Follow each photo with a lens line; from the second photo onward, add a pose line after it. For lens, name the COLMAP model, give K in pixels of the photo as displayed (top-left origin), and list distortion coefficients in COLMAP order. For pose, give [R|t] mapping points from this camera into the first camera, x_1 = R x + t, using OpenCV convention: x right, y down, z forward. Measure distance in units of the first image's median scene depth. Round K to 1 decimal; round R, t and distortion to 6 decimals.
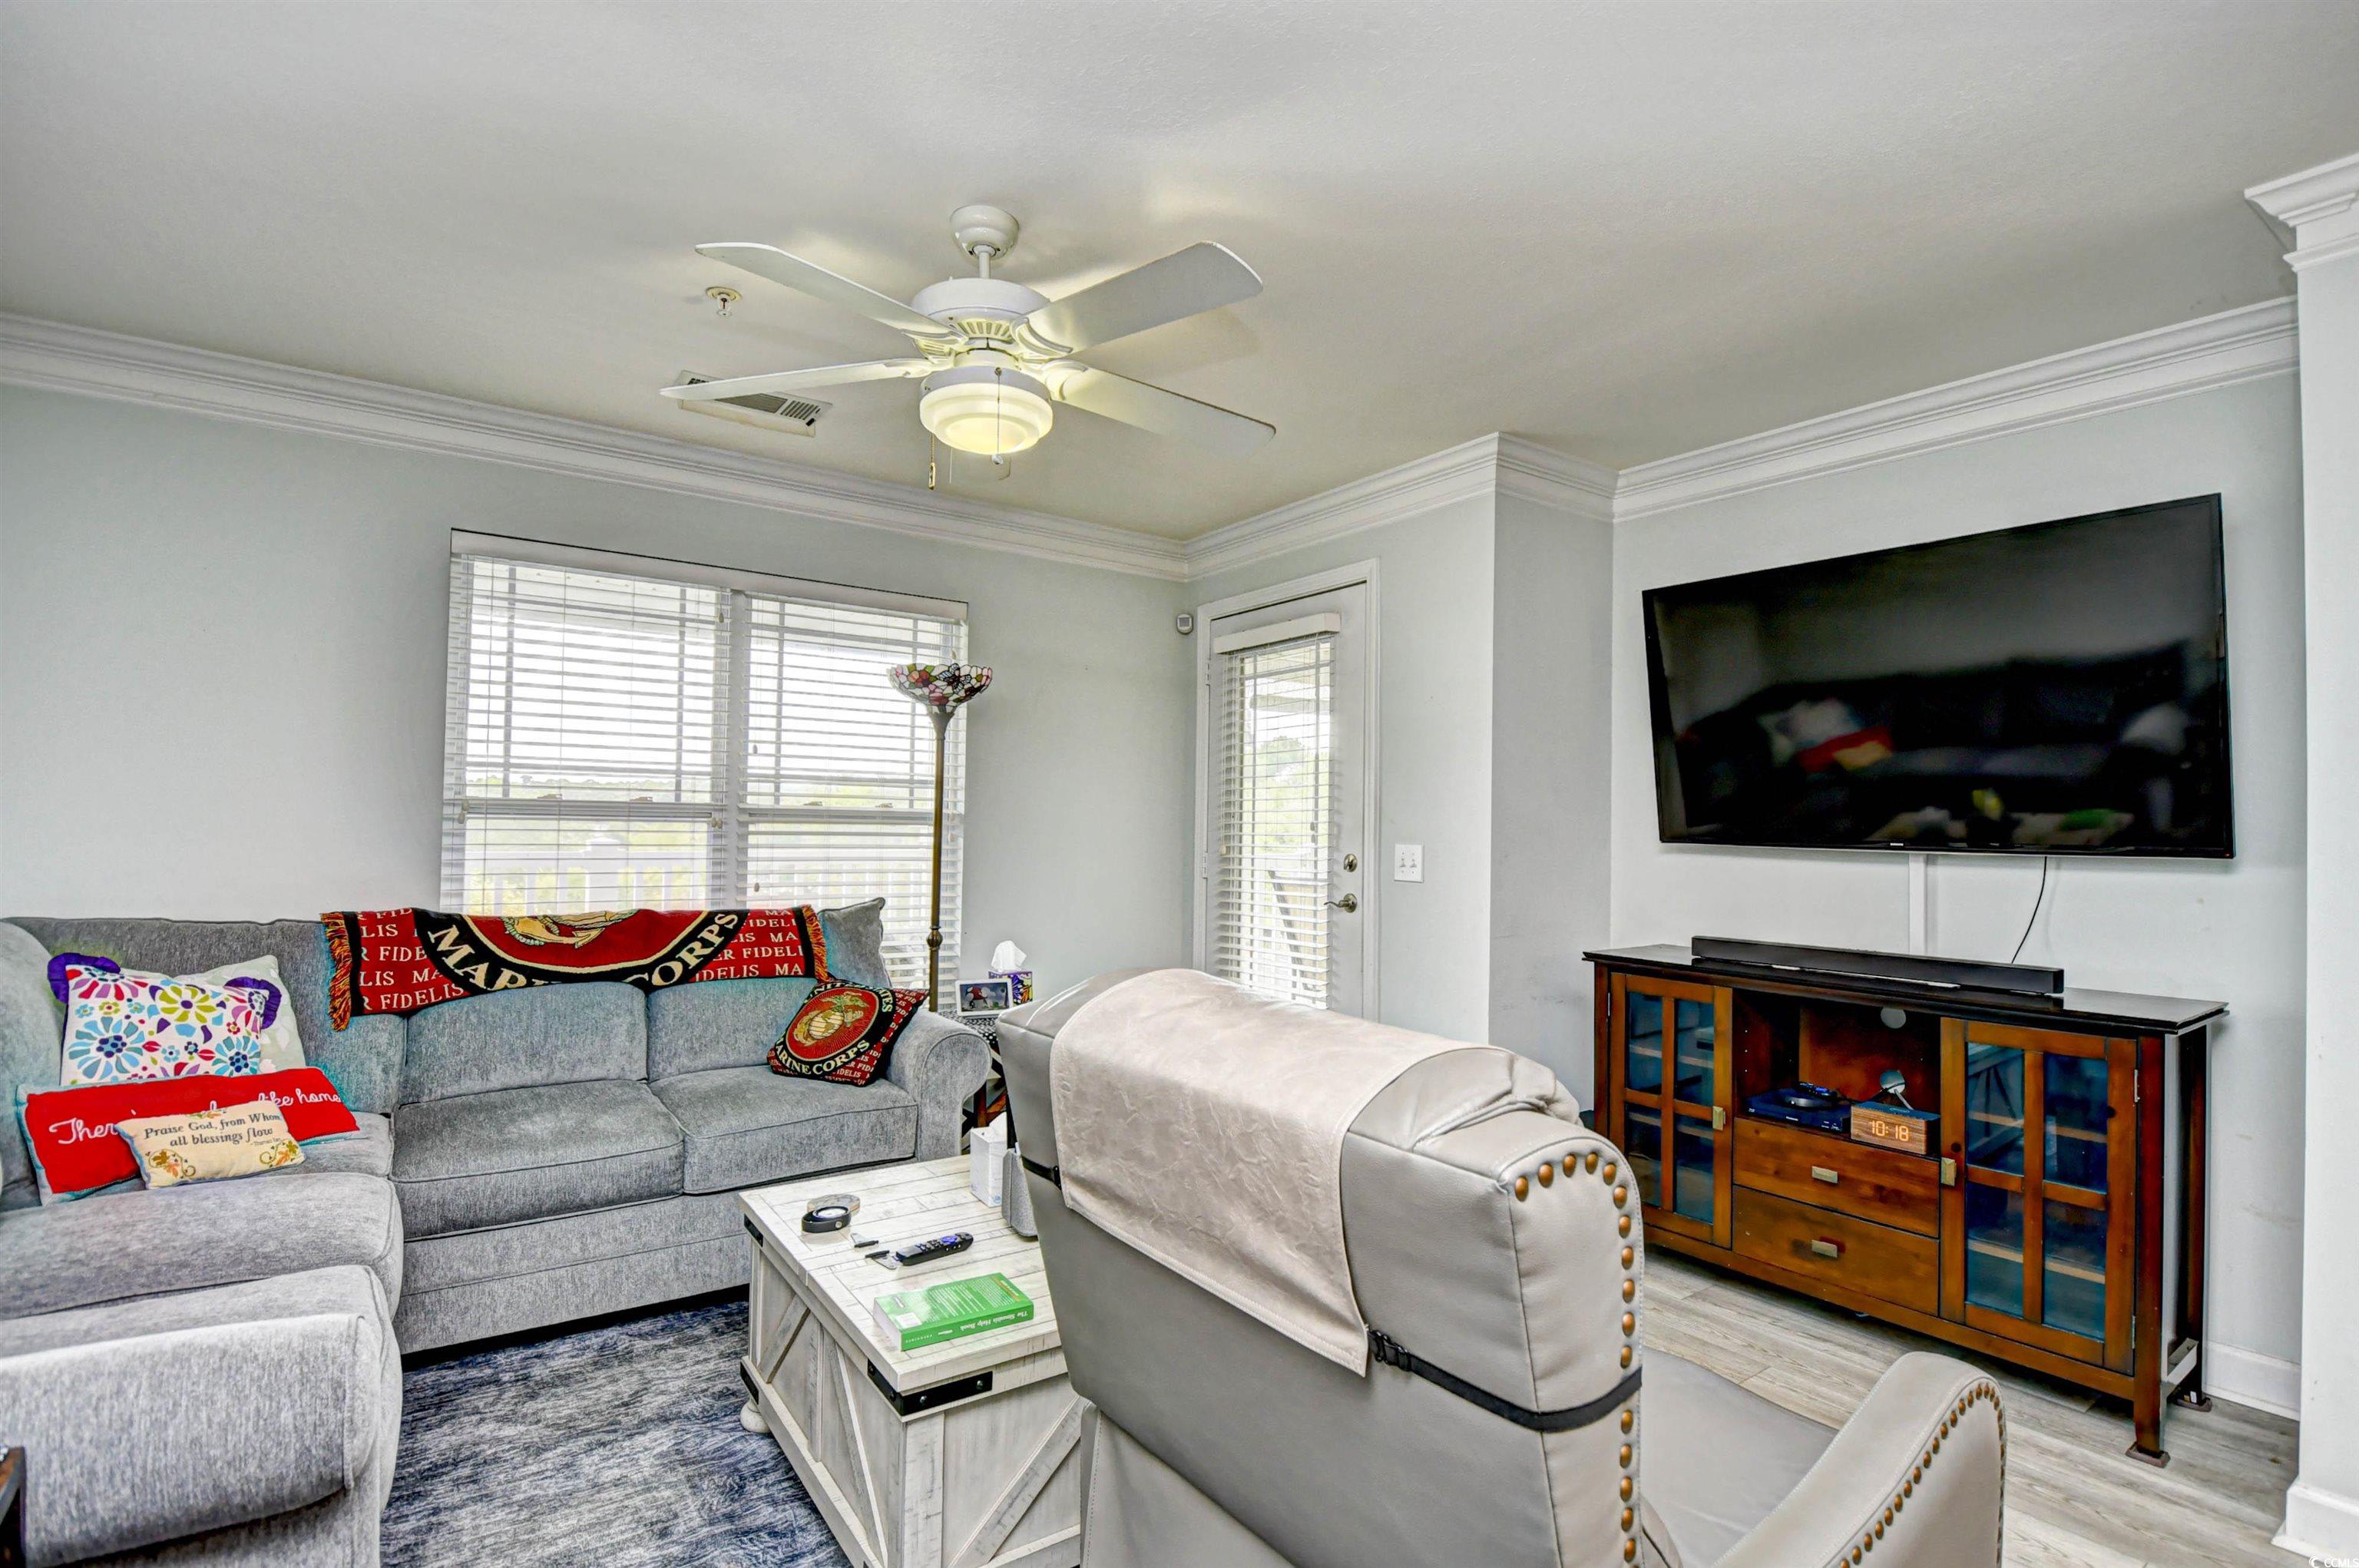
lens RADIAL K [[1117.1, 0, 1168.4], [0, 1117.1, 786.9], [0, 0, 1]] dist [0.009319, -0.017291]
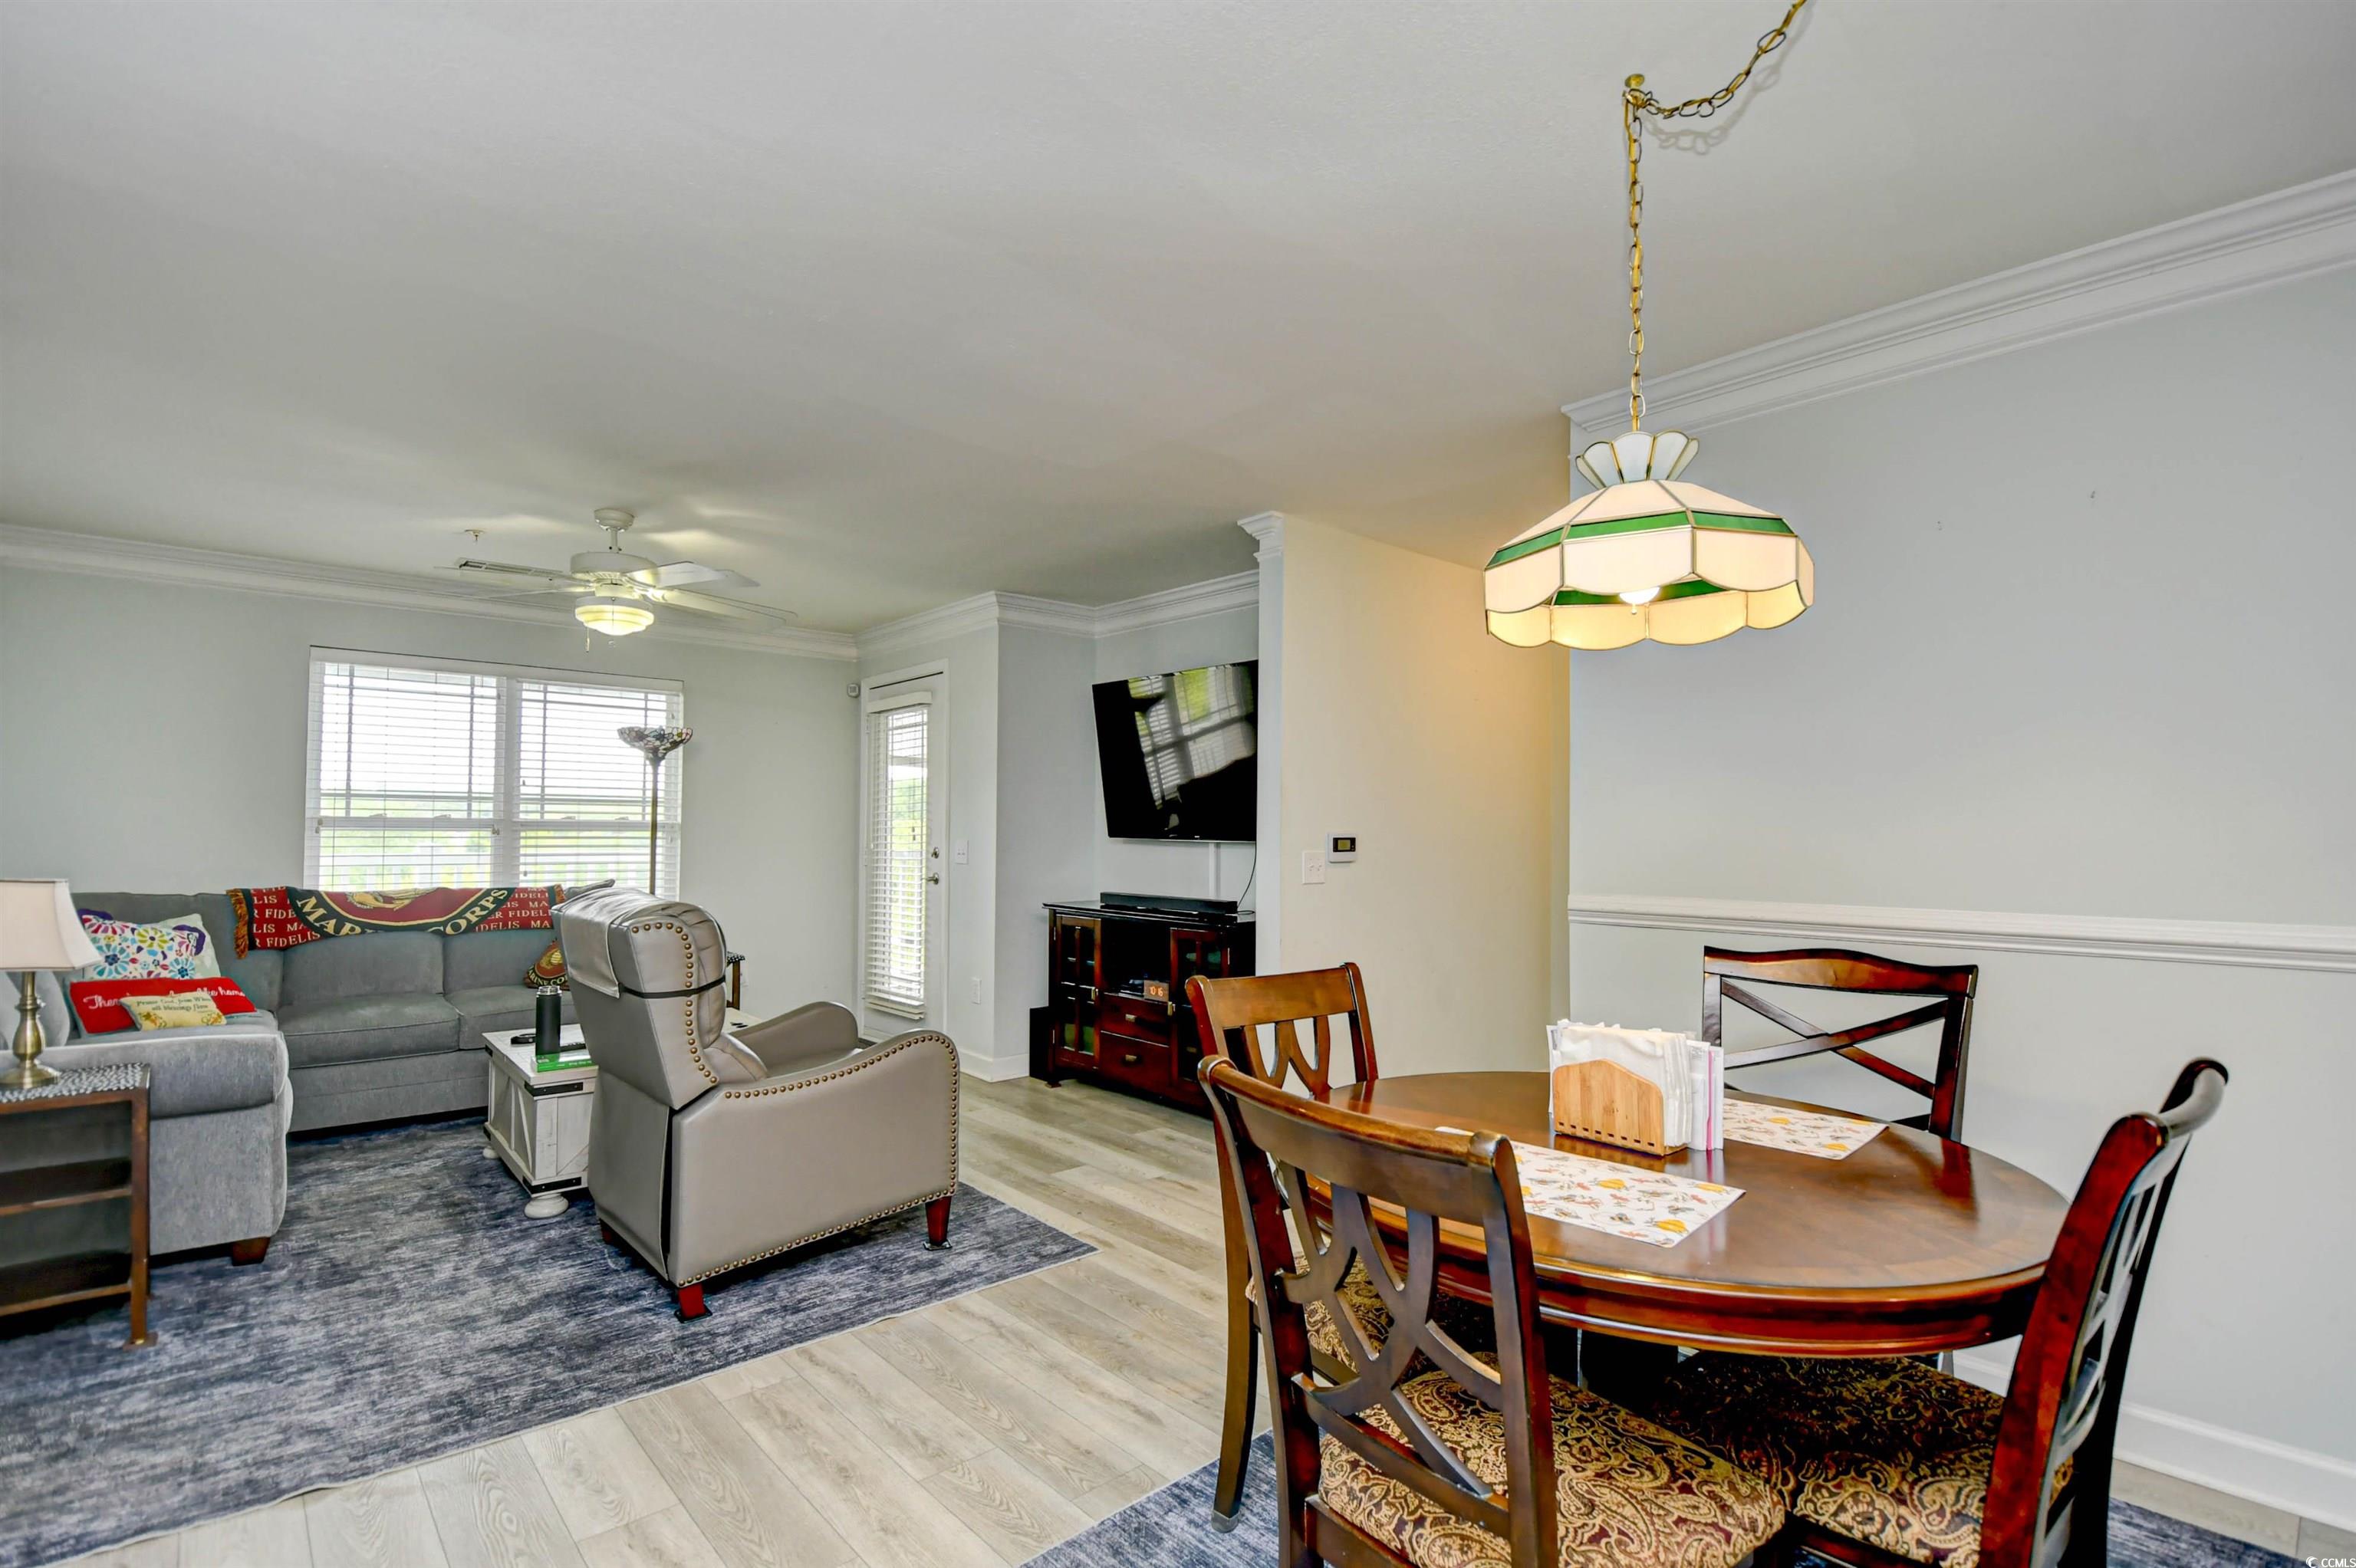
lens RADIAL K [[1053.4, 0, 1170.9], [0, 1053.4, 785.6], [0, 0, 1]] dist [-0.014982, -0.006391]
pose [[0.991883, -0.006185, 0.127003, 0.371799], [0.006873, 0.999964, -0.004981, -0.019147], [-0.126968, 0.005813, 0.991890, -0.601825]]
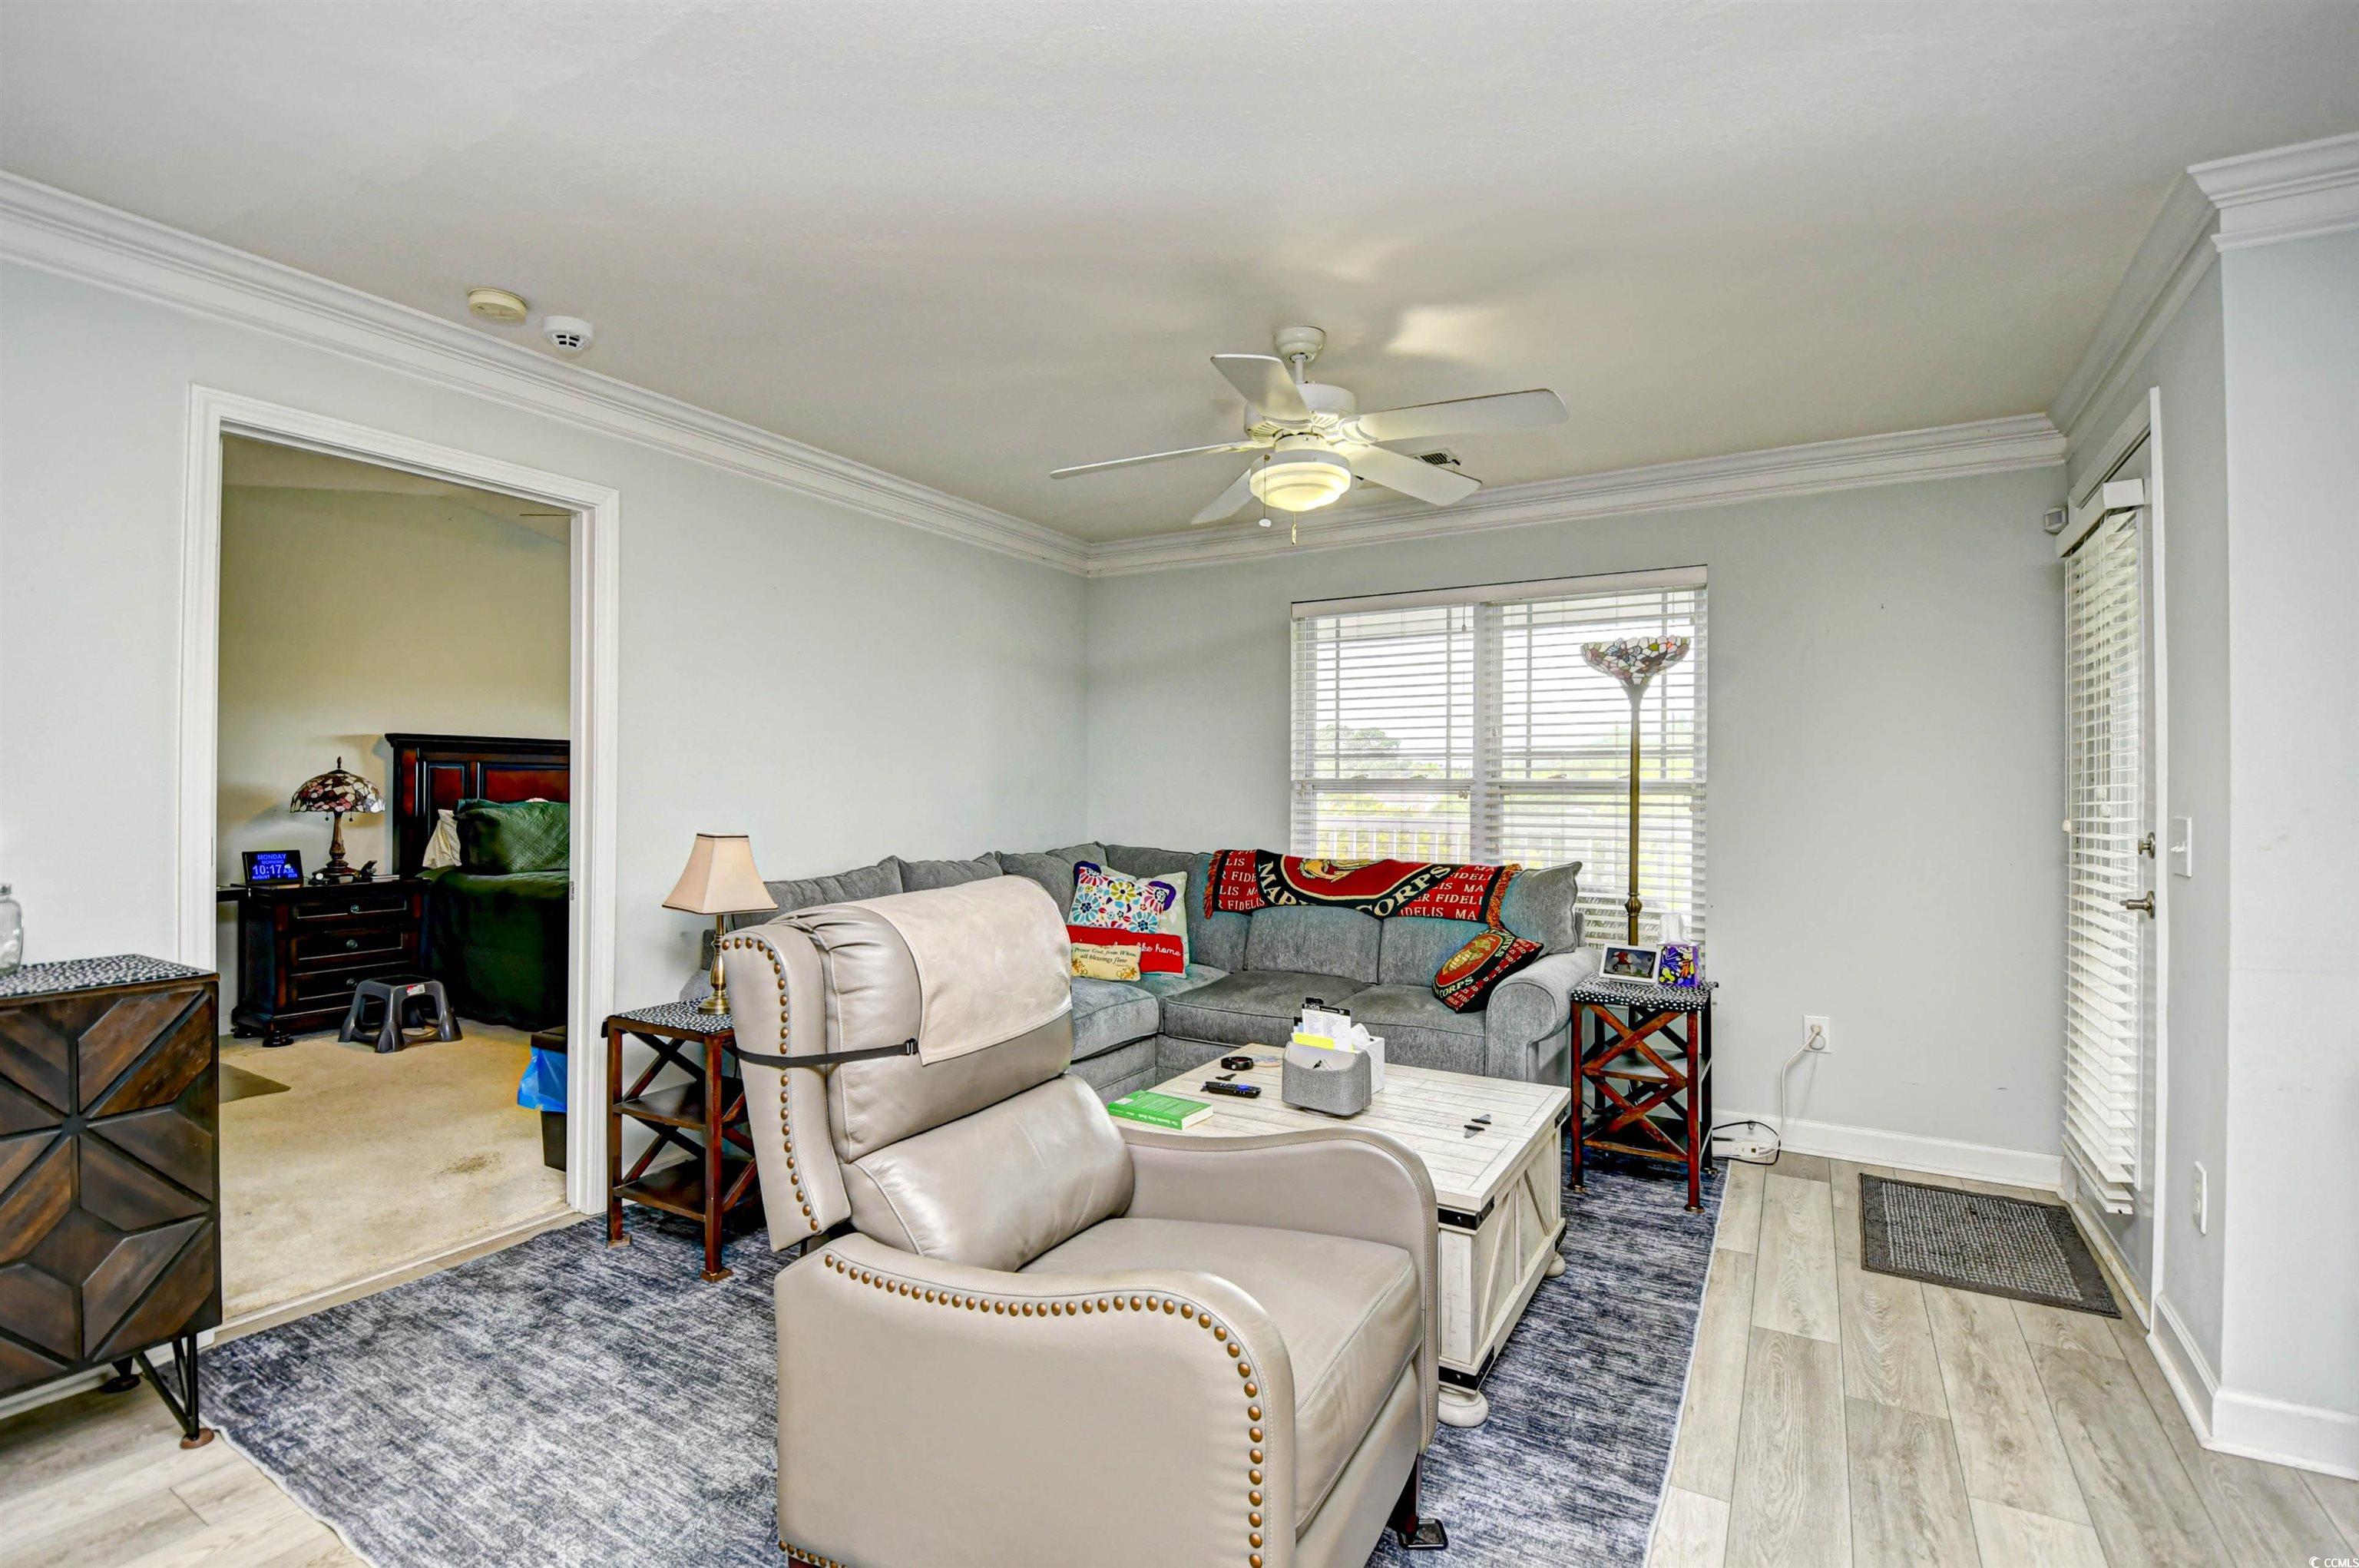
lens RADIAL K [[1054.8, 0, 1191.4], [0, 1054.8, 800.8], [0, 0, 1]] dist [-0.014982, -0.006391]
pose [[0.398277, -0.005222, -0.917250, 0.618469], [0.035989, 0.999303, 0.009938, 0.018658], [0.916559, -0.036969, 0.398188, 0.289421]]
